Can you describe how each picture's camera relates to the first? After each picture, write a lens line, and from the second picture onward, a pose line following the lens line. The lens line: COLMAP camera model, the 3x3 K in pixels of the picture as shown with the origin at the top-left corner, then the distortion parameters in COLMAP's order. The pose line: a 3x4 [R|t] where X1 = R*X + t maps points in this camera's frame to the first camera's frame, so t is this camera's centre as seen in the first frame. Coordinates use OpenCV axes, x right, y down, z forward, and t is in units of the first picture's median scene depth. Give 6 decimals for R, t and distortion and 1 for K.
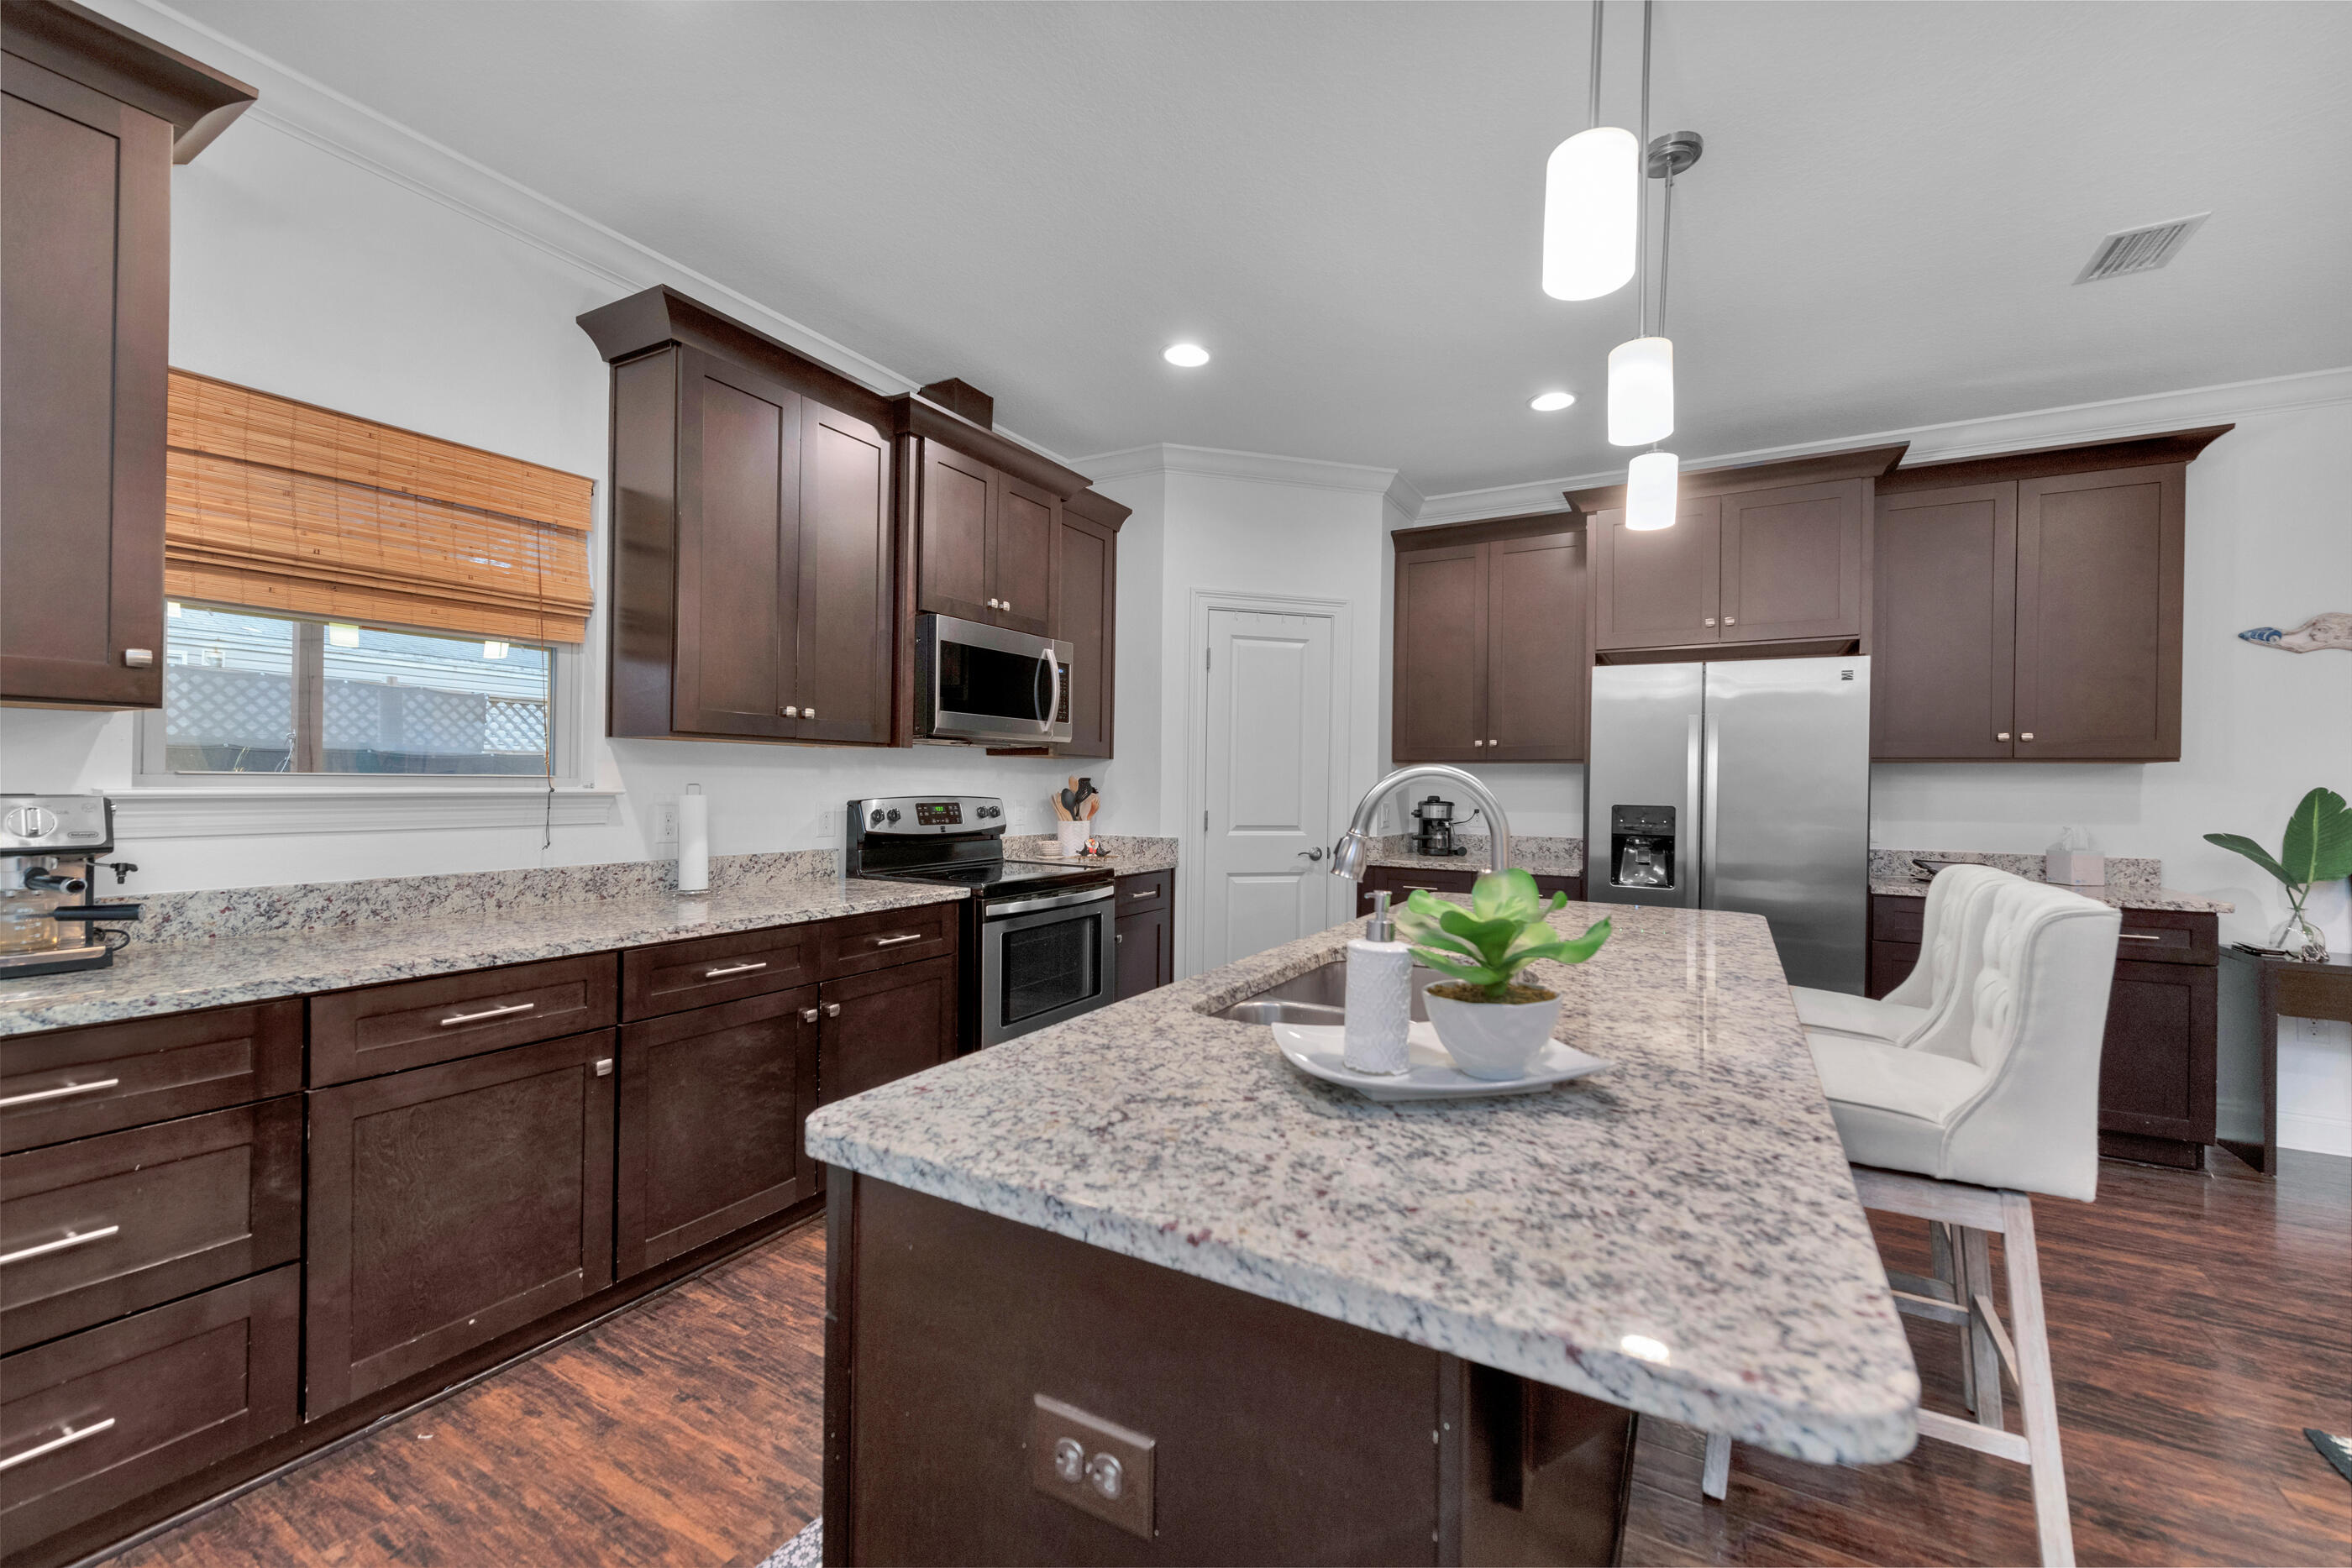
lens RADIAL K [[937.4, 0, 1196.5], [0, 937.4, 780.4], [0, 0, 1]] dist [0.005756, -0.001844]
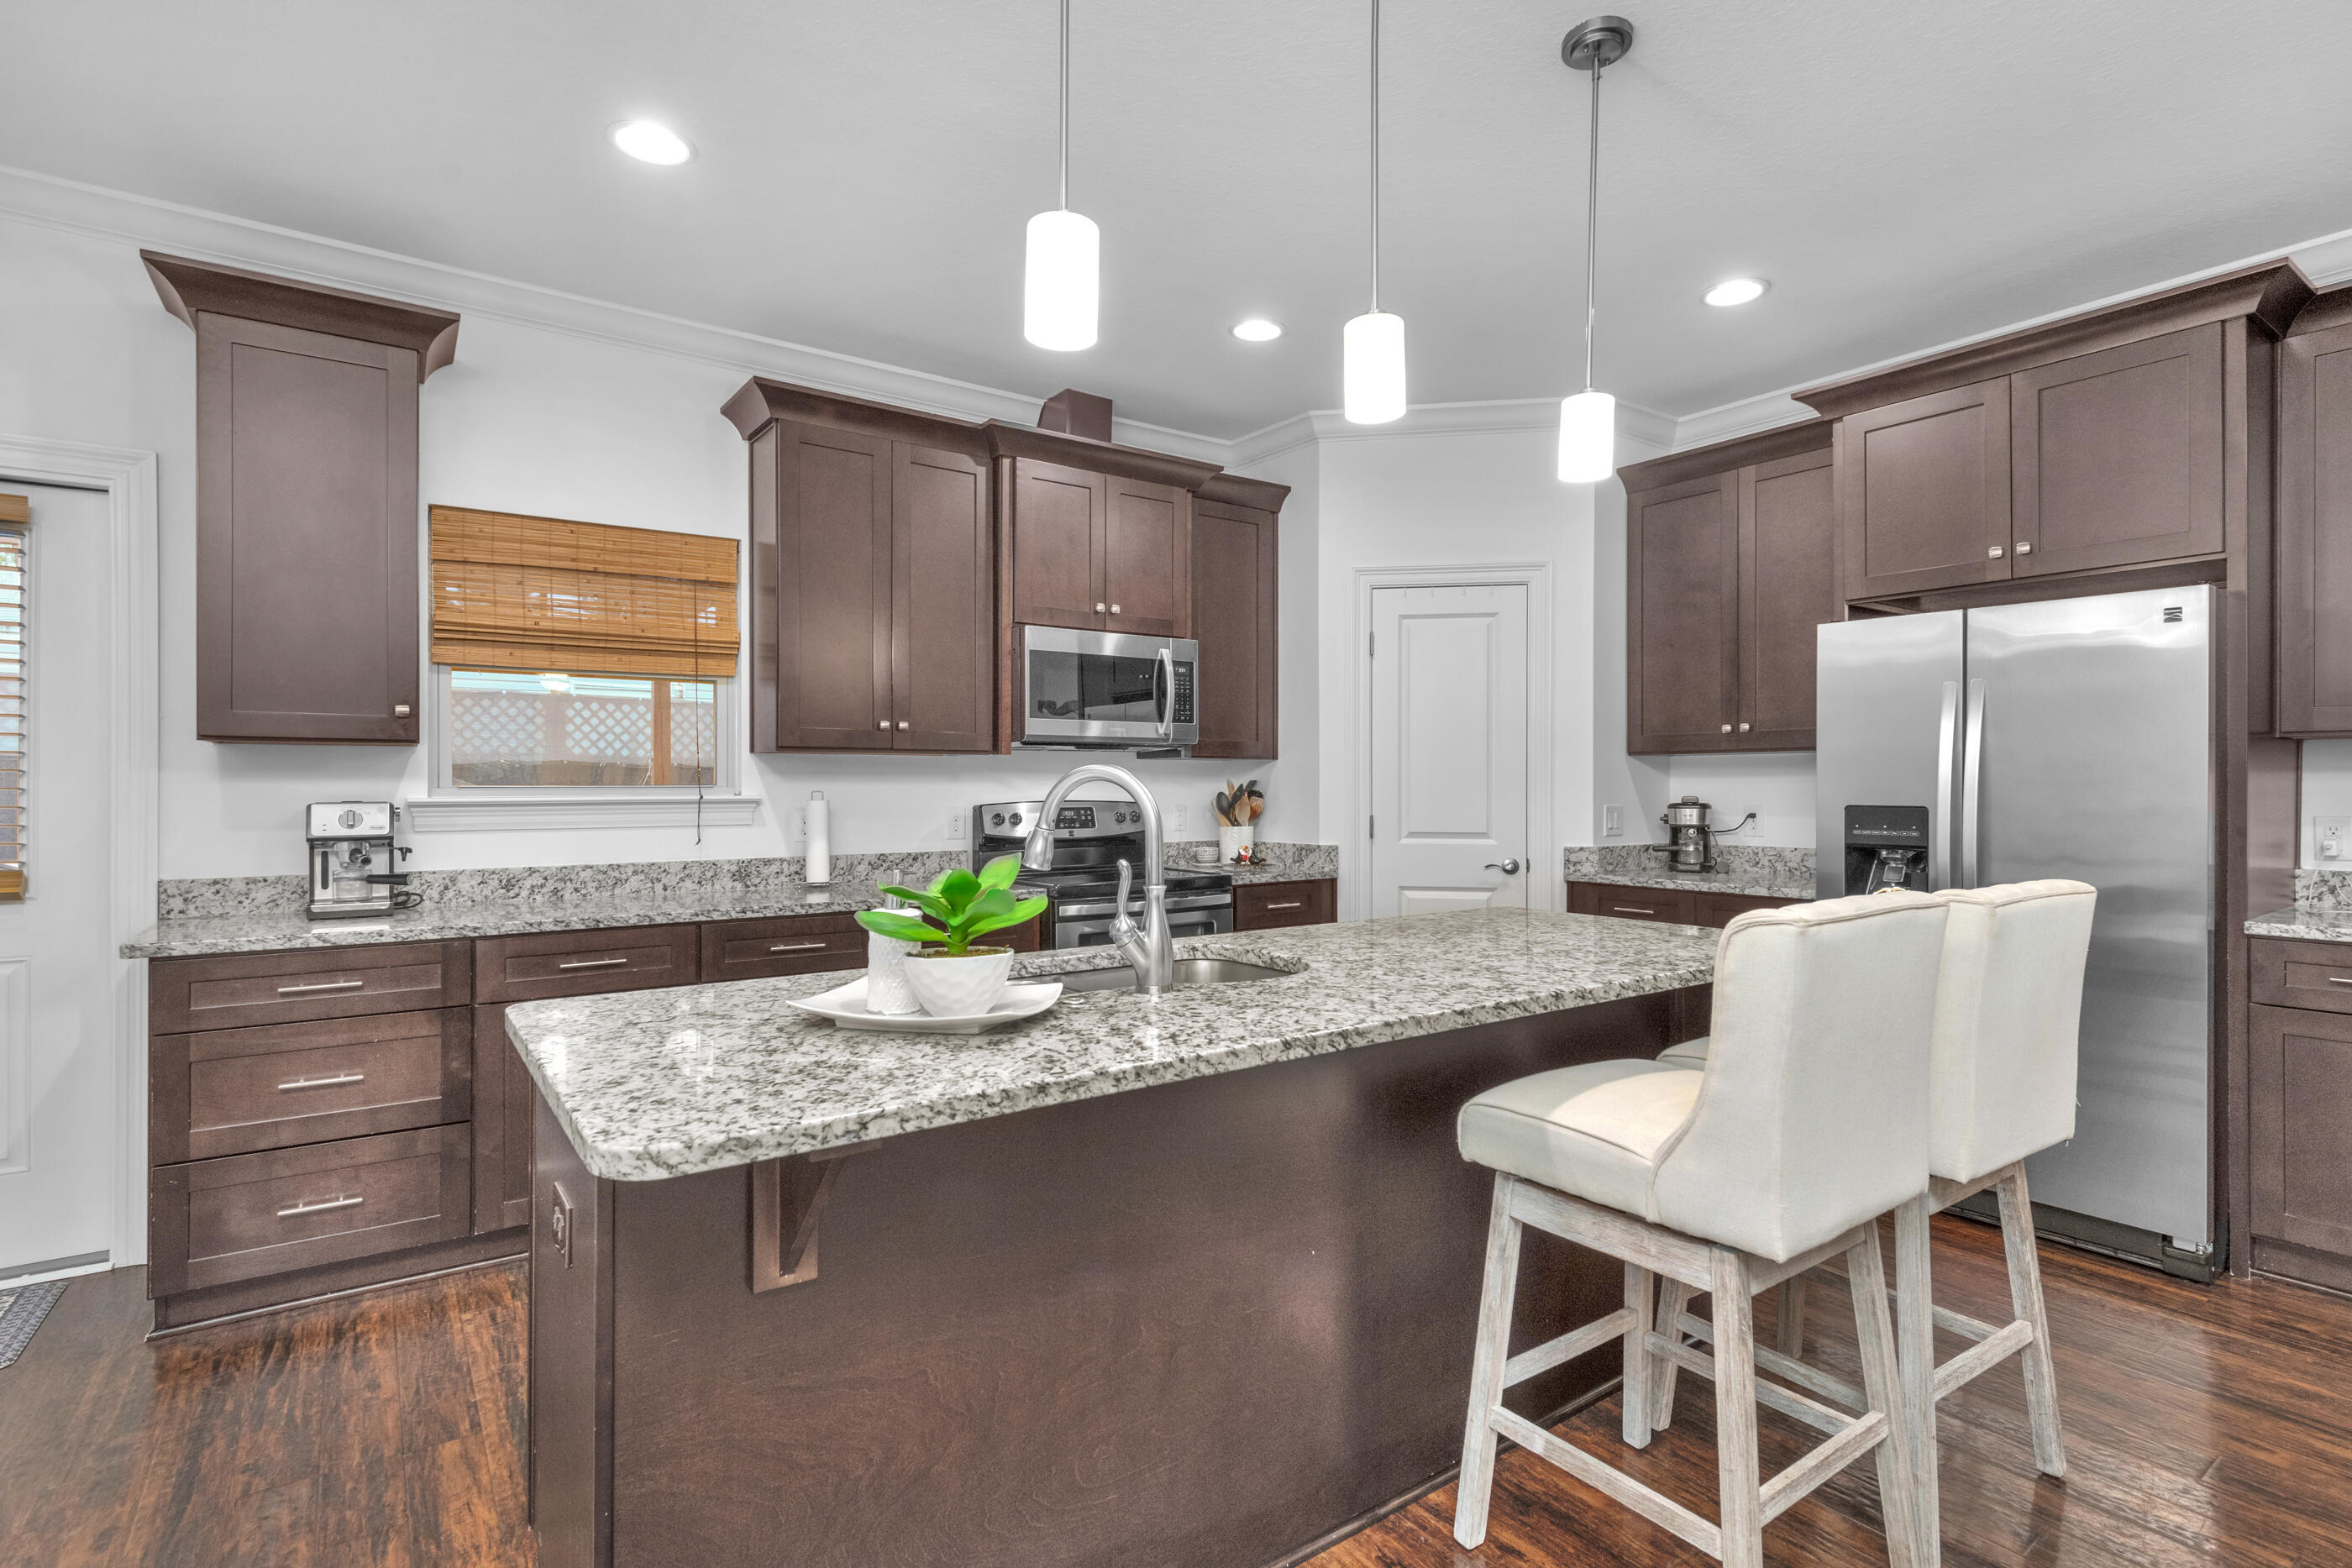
lens RADIAL K [[1128.0, 0, 1174.3], [0, 1128.0, 781.3], [0, 0, 1]] dist [0.013771, -0.000233]
pose [[0.907322, -0.015171, -0.420162, 0.459984], [0.013855, 0.999885, -0.006185, 0.006797], [0.420208, -0.000209, 0.907428, -0.079263]]
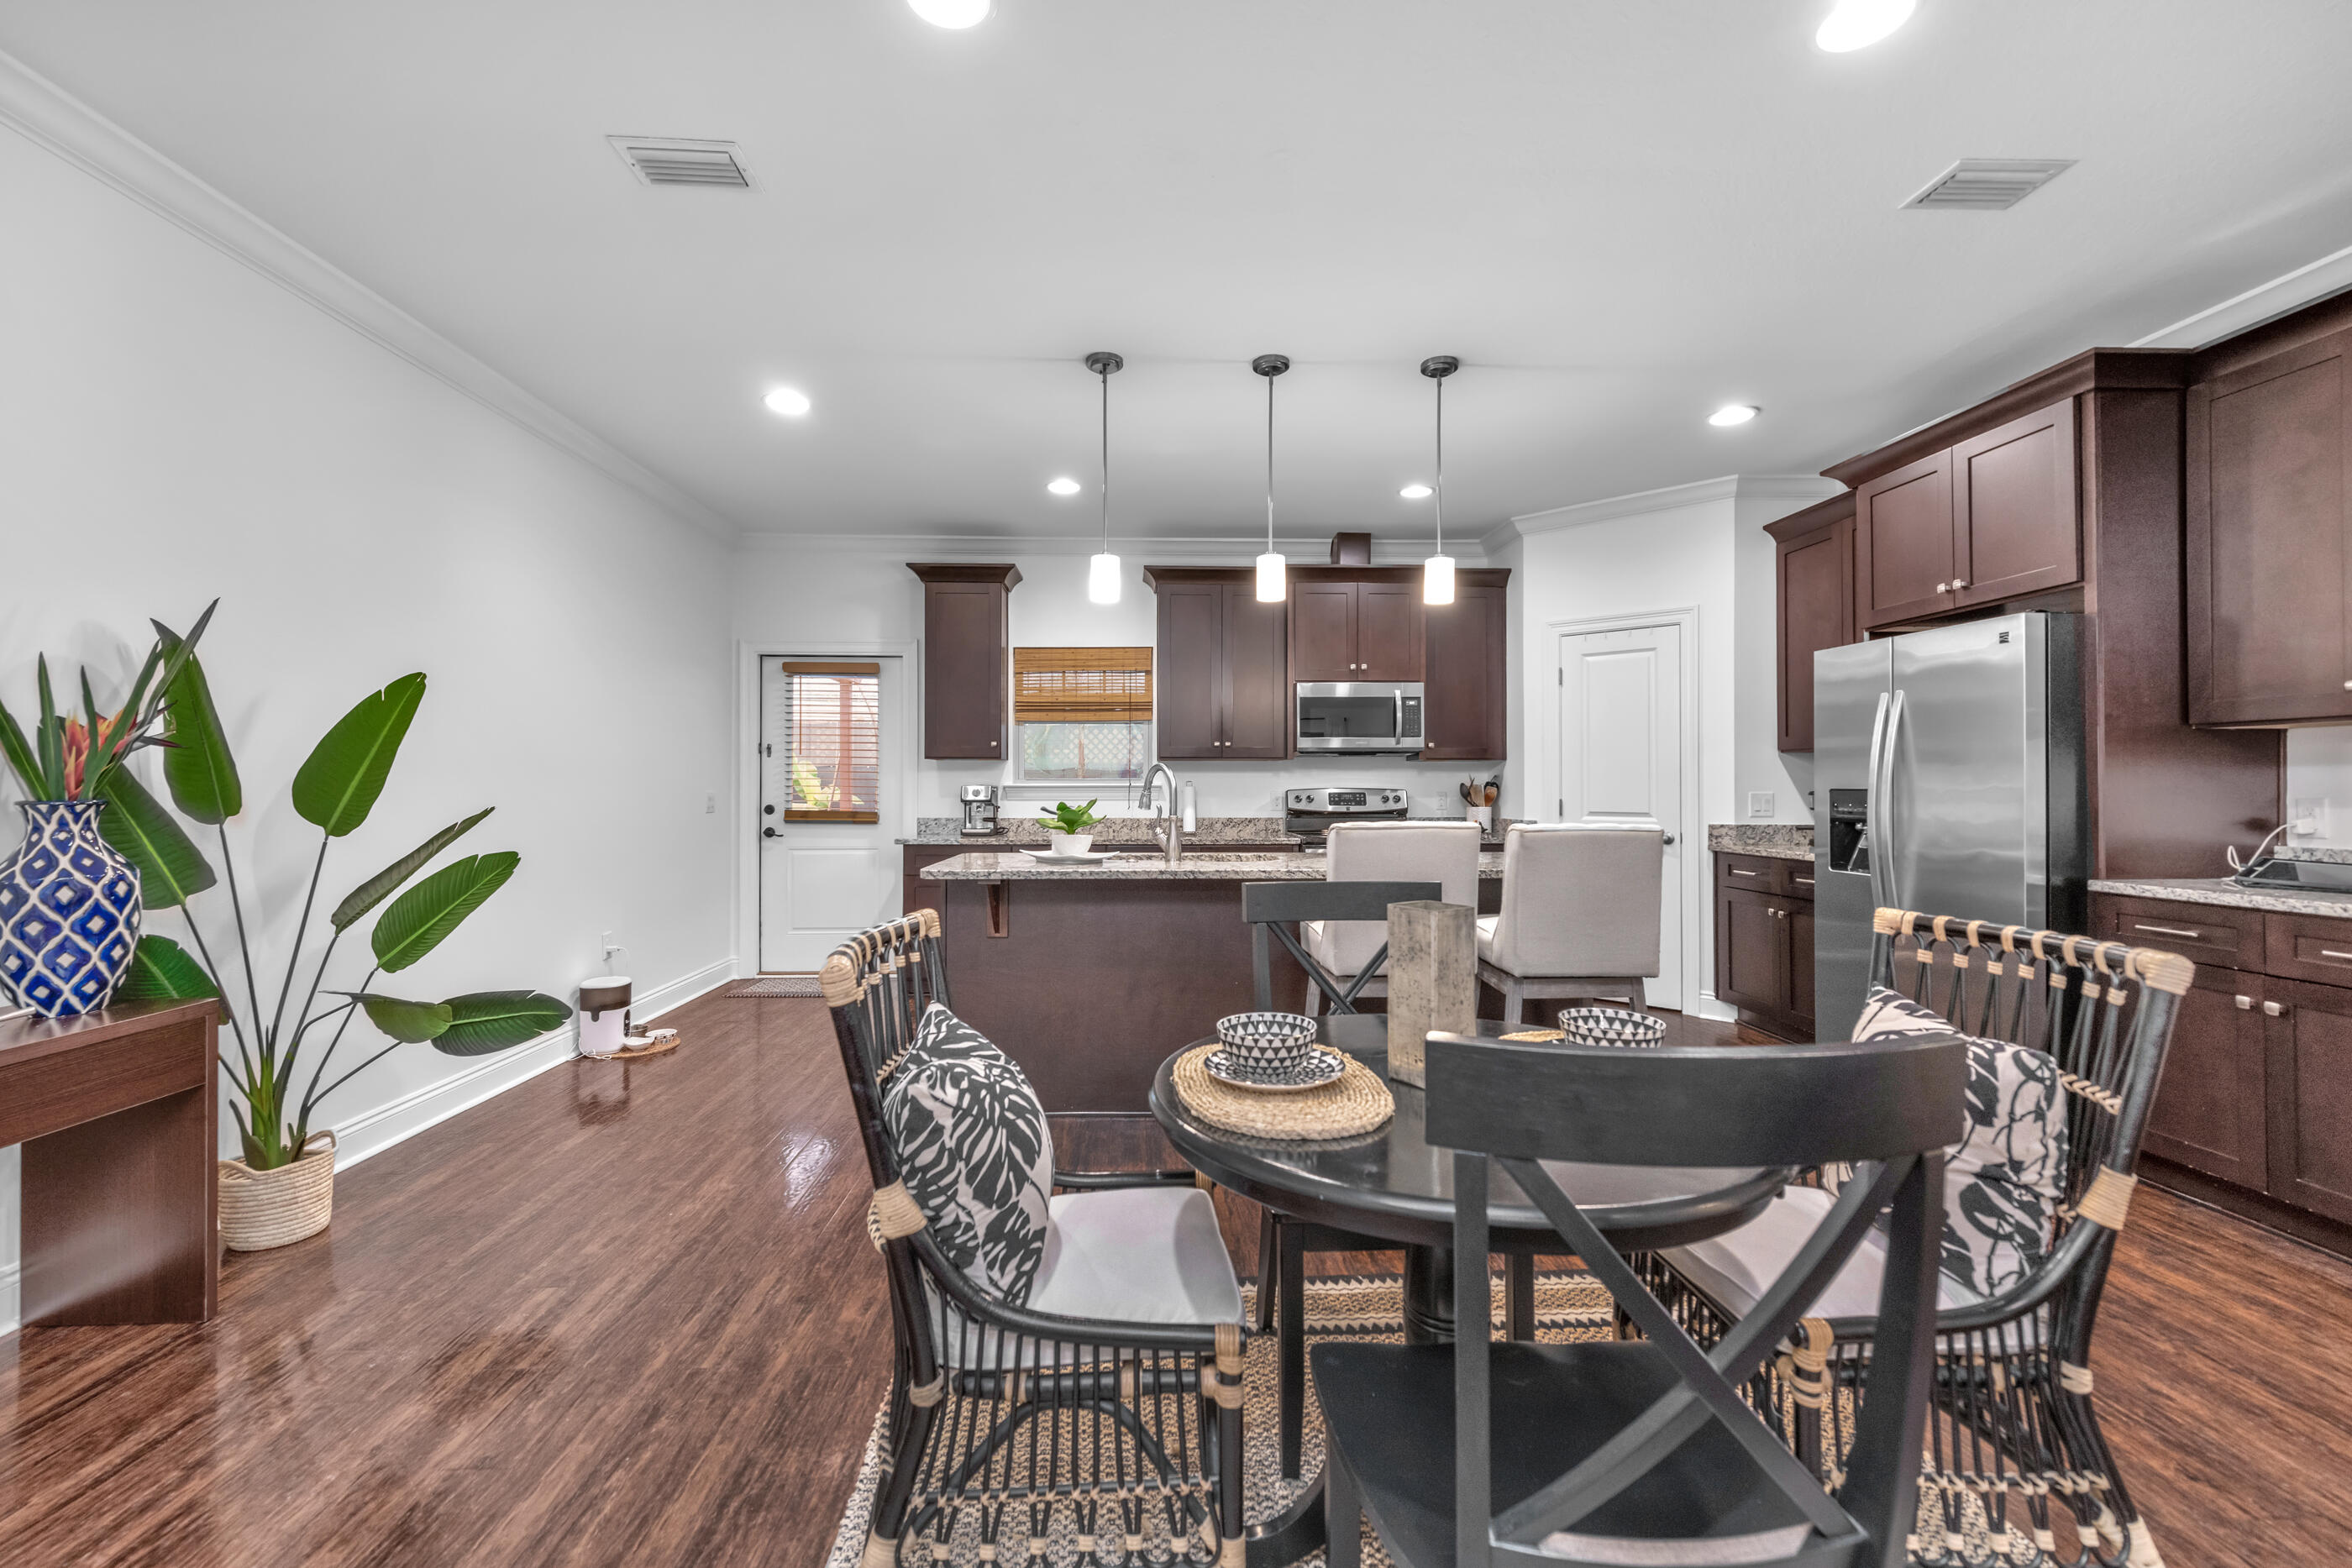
lens RADIAL K [[937.4, 0, 1177.7], [0, 937.4, 784.1], [0, 0, 1]] dist [0.005756, -0.001844]
pose [[0.536784, -0.016699, -0.843554, 1.249026], [0.008414, 0.999860, -0.014439, 0.040795], [0.843678, 0.000653, 0.536849, -0.148564]]
